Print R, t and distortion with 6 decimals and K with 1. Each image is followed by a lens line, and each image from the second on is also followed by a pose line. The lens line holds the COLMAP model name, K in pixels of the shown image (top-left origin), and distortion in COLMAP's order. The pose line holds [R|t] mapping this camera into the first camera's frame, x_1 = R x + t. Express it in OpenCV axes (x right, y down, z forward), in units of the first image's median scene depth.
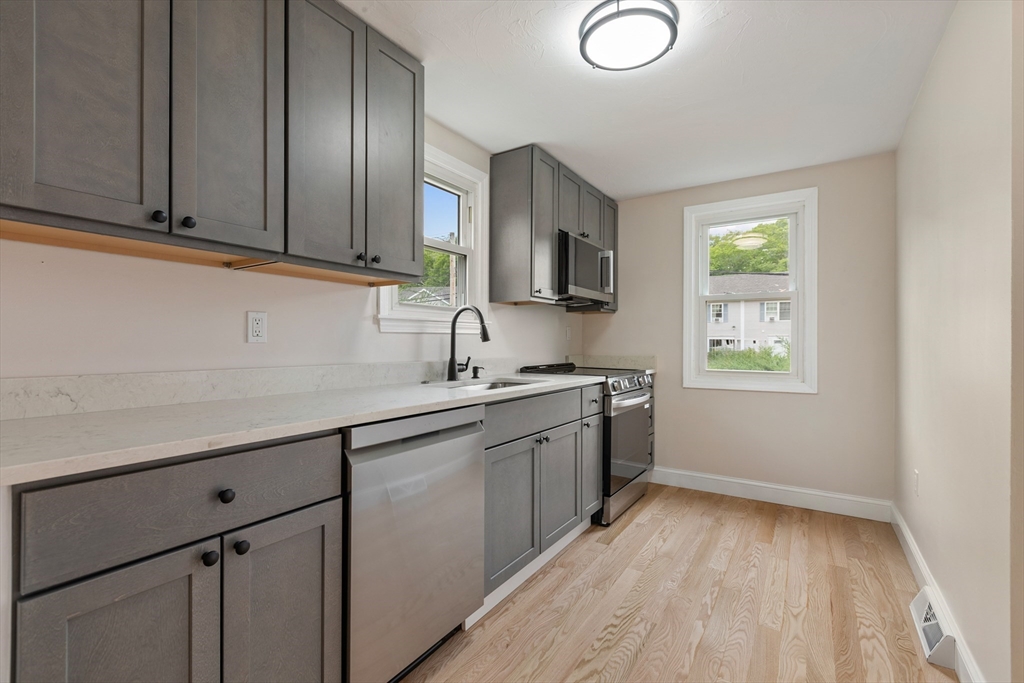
lens RADIAL K [[461.8, 0, 508.5], [0, 461.8, 339.4], [0, 0, 1]] dist [0.001339, 0.000200]
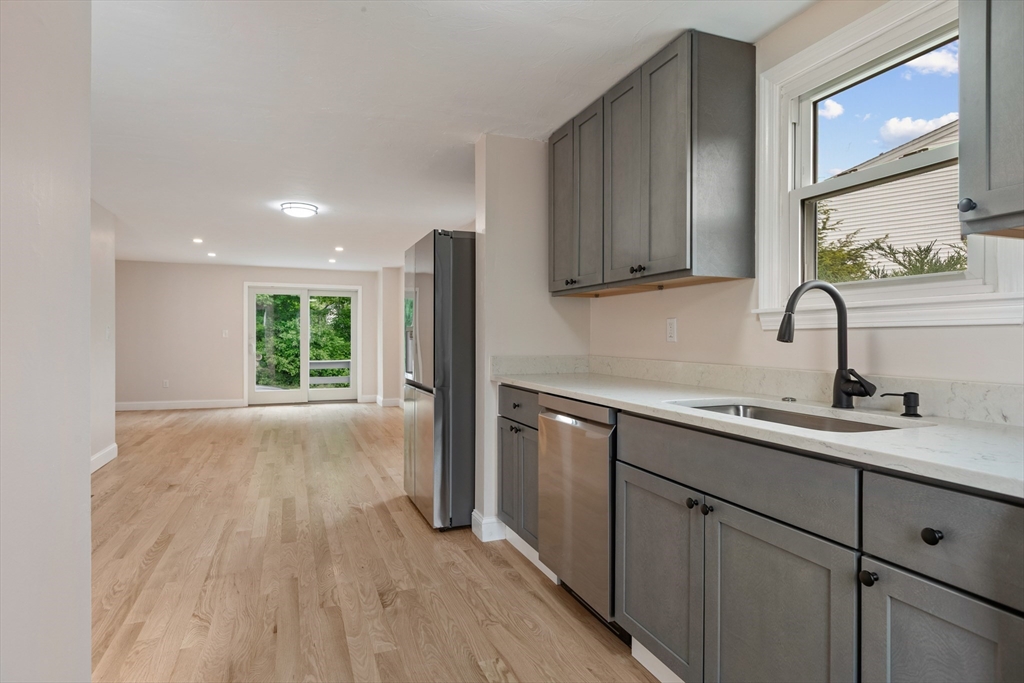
lens RADIAL K [[569.7, 0, 512.3], [0, 569.7, 335.4], [0, 0, 1]] dist [0.005861, -0.004388]
pose [[-0.577763, -0.004788, -0.816191, 0.591702], [0.004153, 0.999953, -0.008805, 0.001139], [0.816194, -0.008477, -0.577715, 0.889220]]
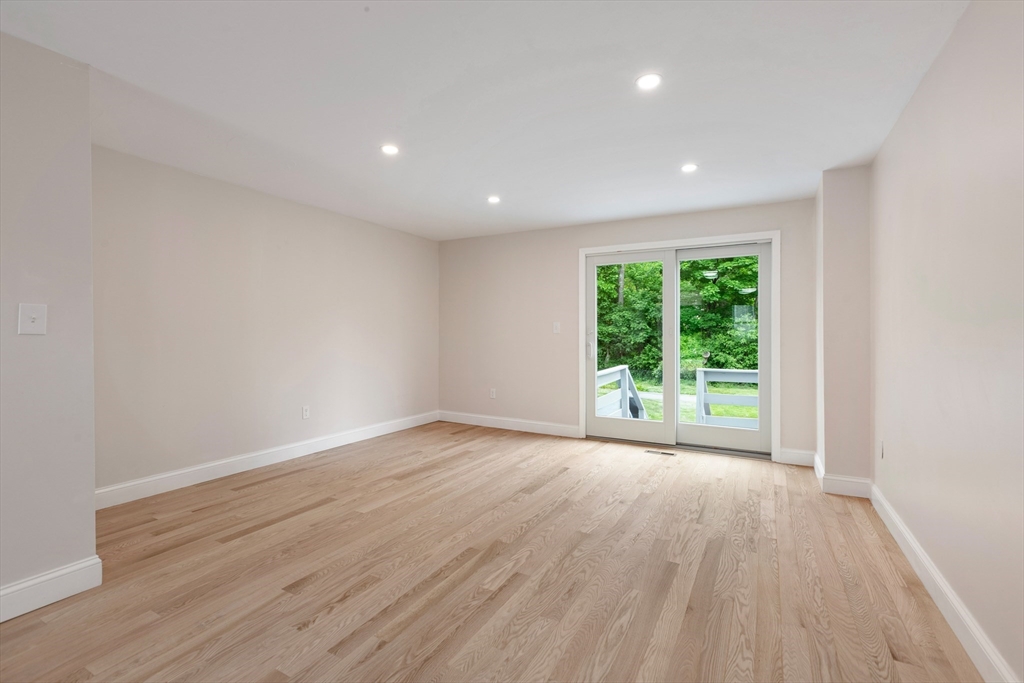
lens RADIAL K [[461.8, 0, 514.7], [0, 461.8, 330.7], [0, 0, 1]] dist [0.001339, 0.000200]
pose [[-0.996656, -0.004089, -0.081609, -0.733732], [-0.002843, 0.999878, -0.015380, -0.002573], [0.081662, -0.015096, -0.996546, -0.465210]]
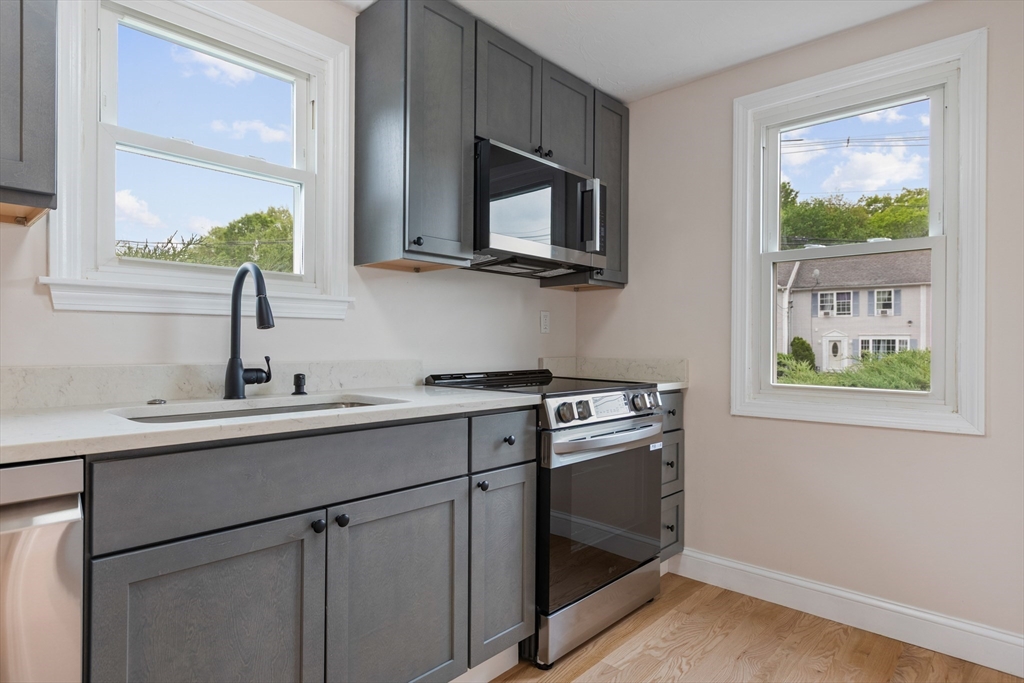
lens RADIAL K [[569.7, 0, 509.7], [0, 569.7, 339.7], [0, 0, 1]] dist [0.005861, -0.004388]
pose [[0.986277, 0.002186, -0.165083, 0.266425], [-0.002120, 0.999998, 0.000573, 0.013300], [0.165084, -0.000215, 0.986279, 0.307675]]
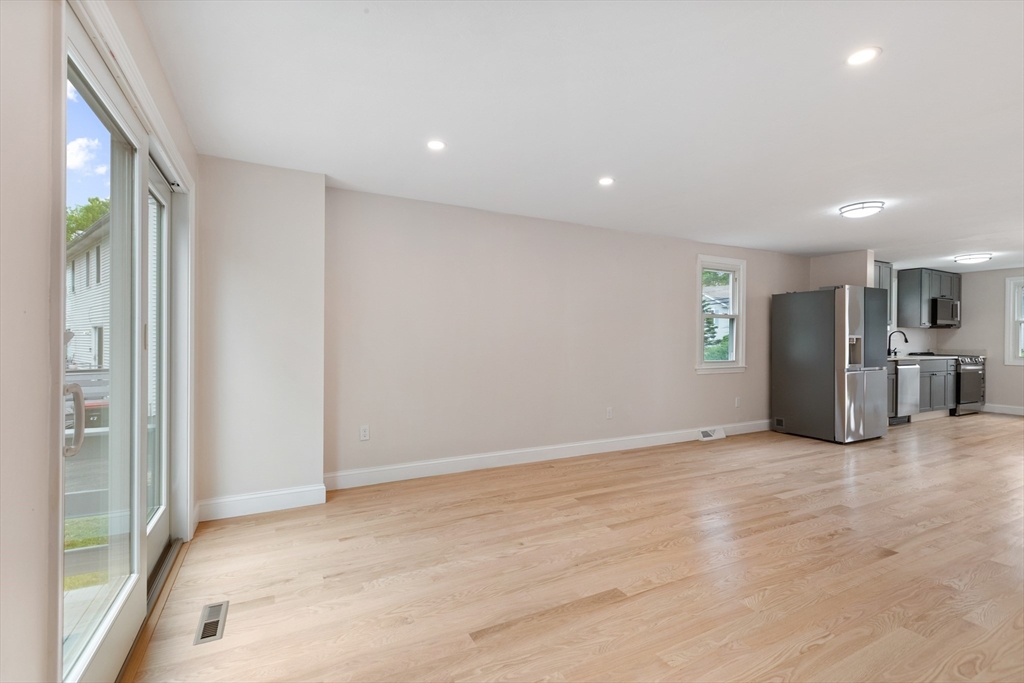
lens RADIAL K [[461.8, 0, 511.3], [0, 461.8, 340.4], [0, 0, 1]] dist [0.001339, 0.000200]
pose [[0.874258, 0.002833, -0.485453, -0.656576], [-0.000019, 0.999983, 0.005801, -0.021603], [0.485461, -0.005062, 0.874244, -2.257286]]
